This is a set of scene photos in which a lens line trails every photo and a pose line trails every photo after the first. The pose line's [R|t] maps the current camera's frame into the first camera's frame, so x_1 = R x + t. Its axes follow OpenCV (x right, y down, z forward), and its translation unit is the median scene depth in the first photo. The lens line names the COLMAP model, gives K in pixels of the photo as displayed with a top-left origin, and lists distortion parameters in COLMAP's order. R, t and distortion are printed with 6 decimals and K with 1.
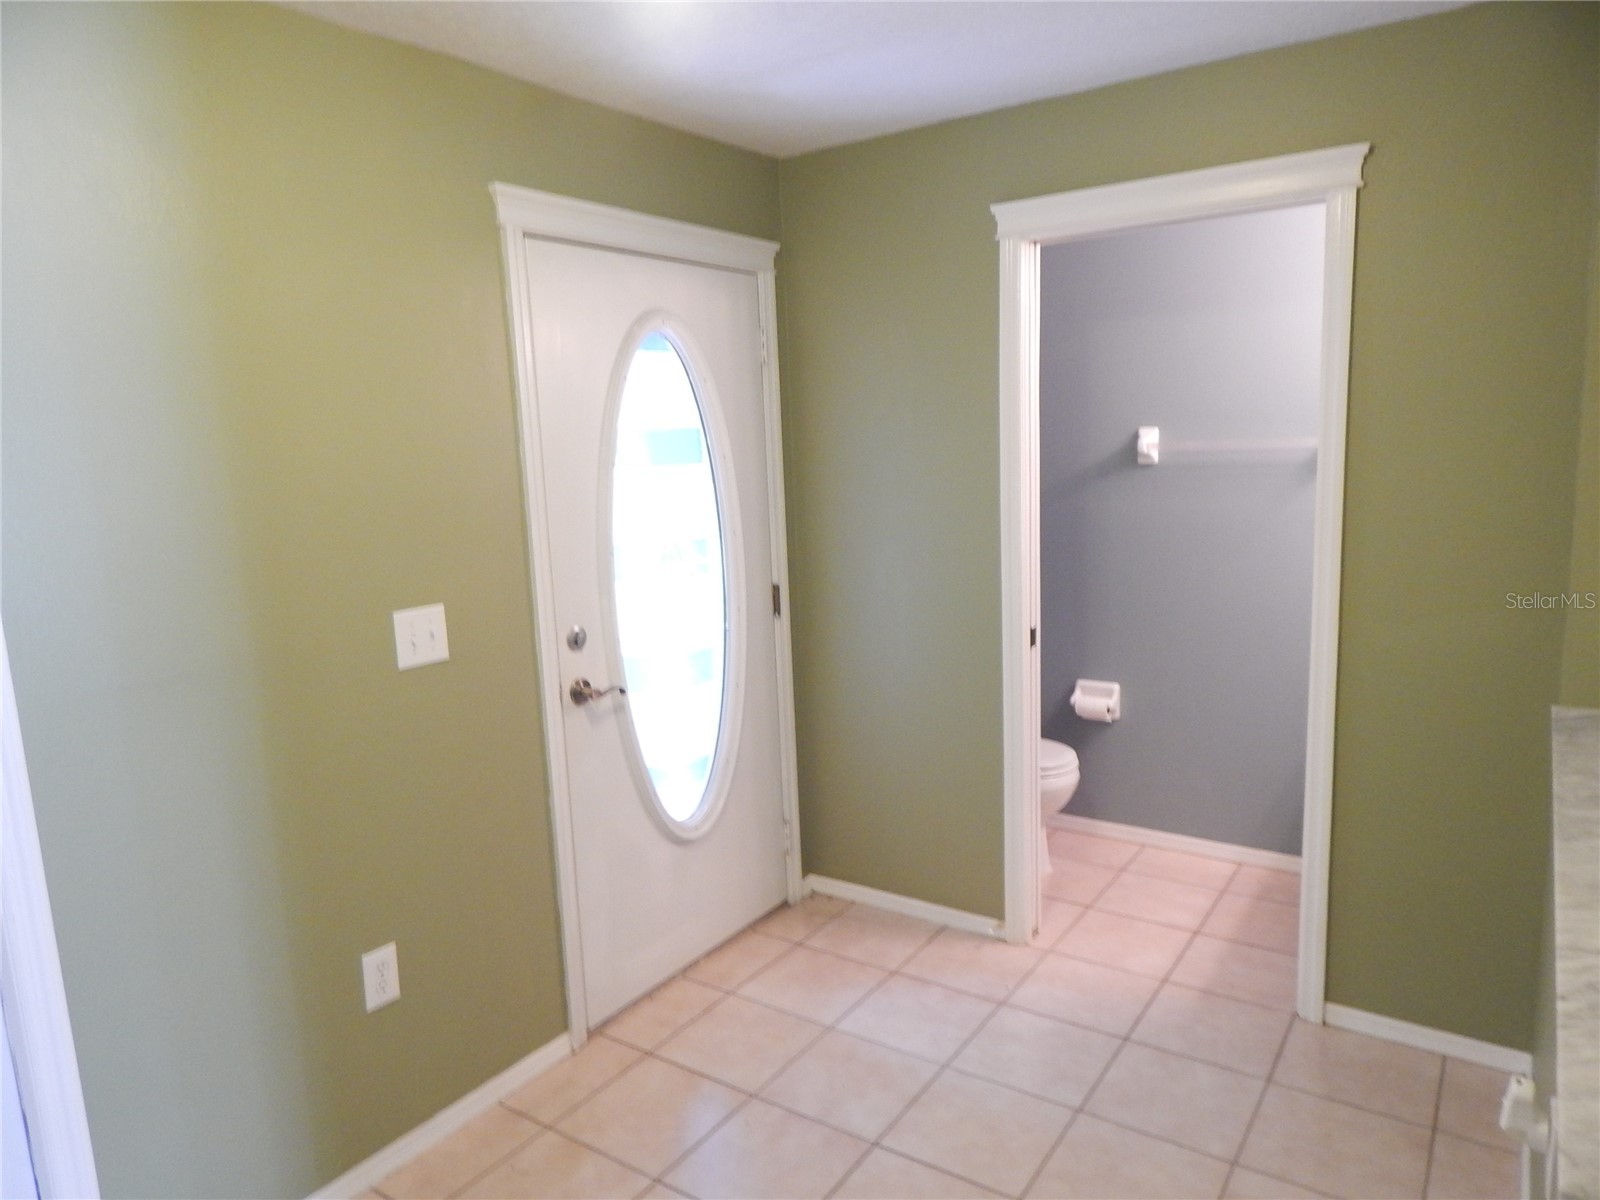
lens RADIAL K [[1052.9, 0, 811.8], [0, 1052.9, 600.9], [0, 0, 1]] dist [0.001394, 0.001576]
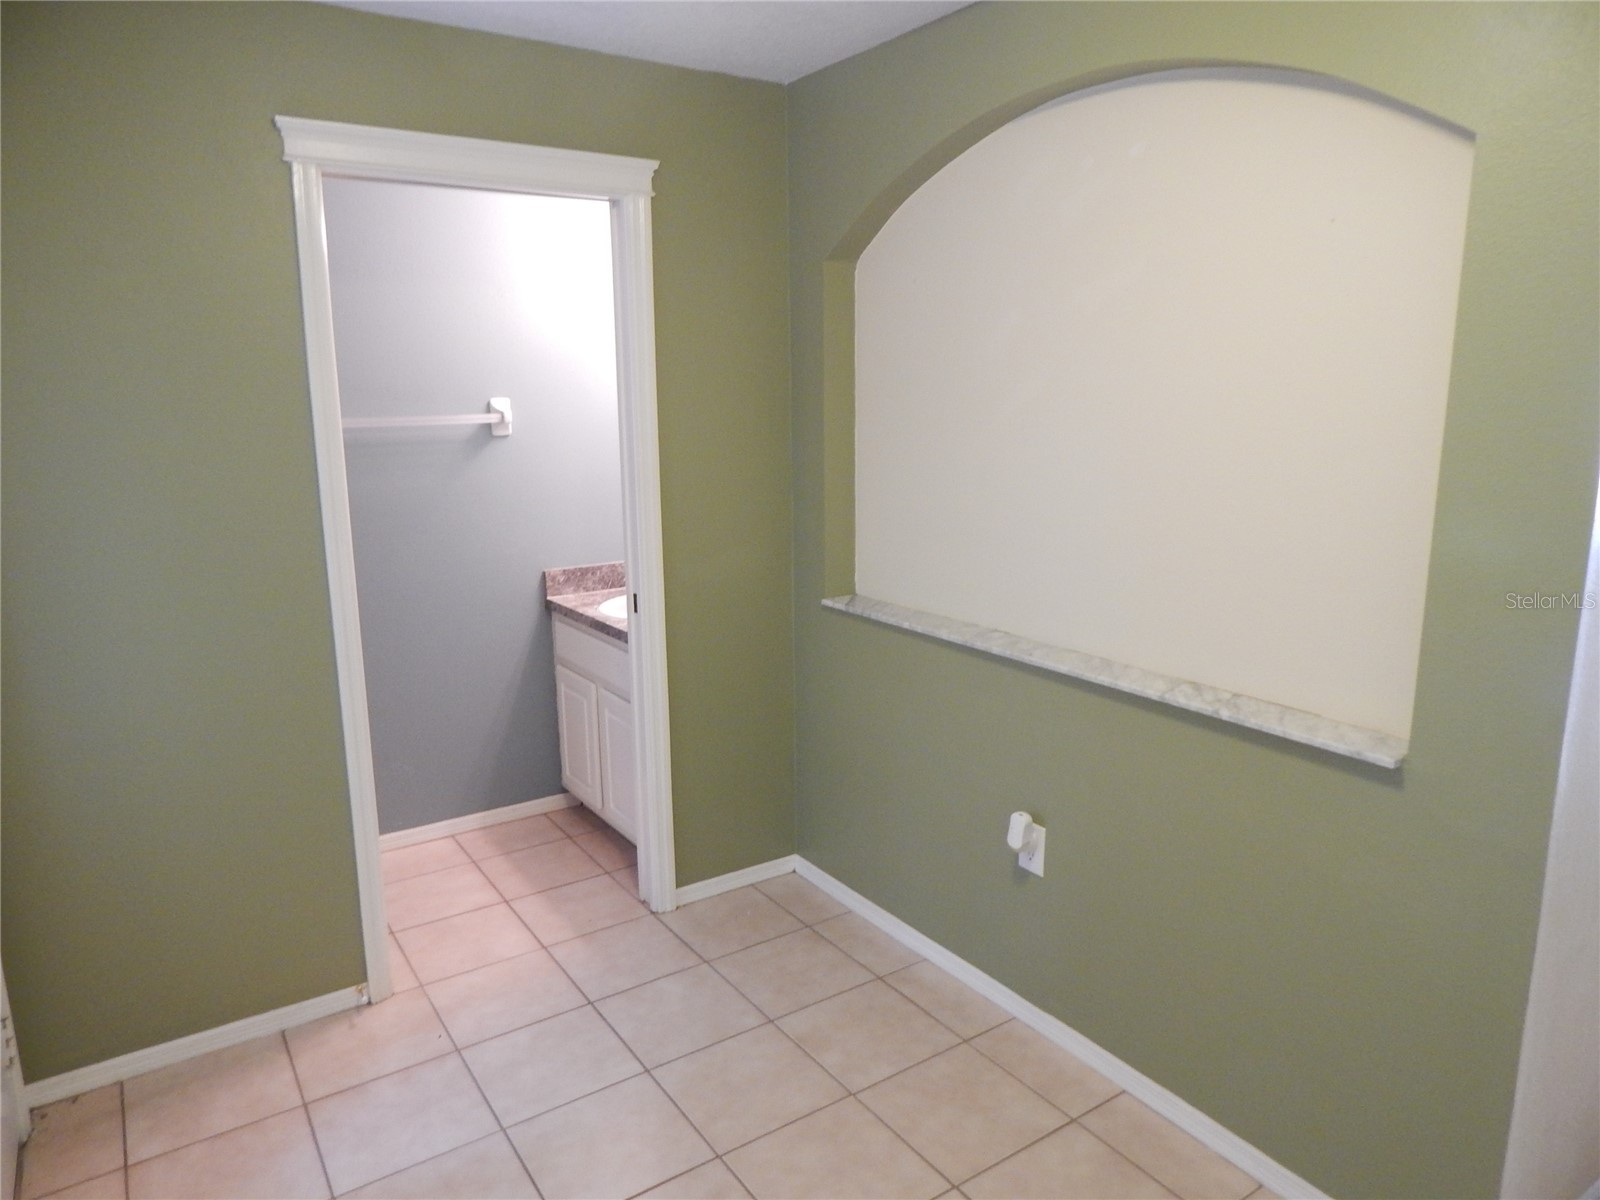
lens RADIAL K [[1052.9, 0, 811.8], [0, 1052.9, 600.9], [0, 0, 1]] dist [0.001394, 0.001576]
pose [[0.369292, -0.155651, 0.916186, -0.441513], [0.142916, 0.983658, 0.109508, -0.041844], [-0.918258, 0.090497, 0.385502, 0.336472]]
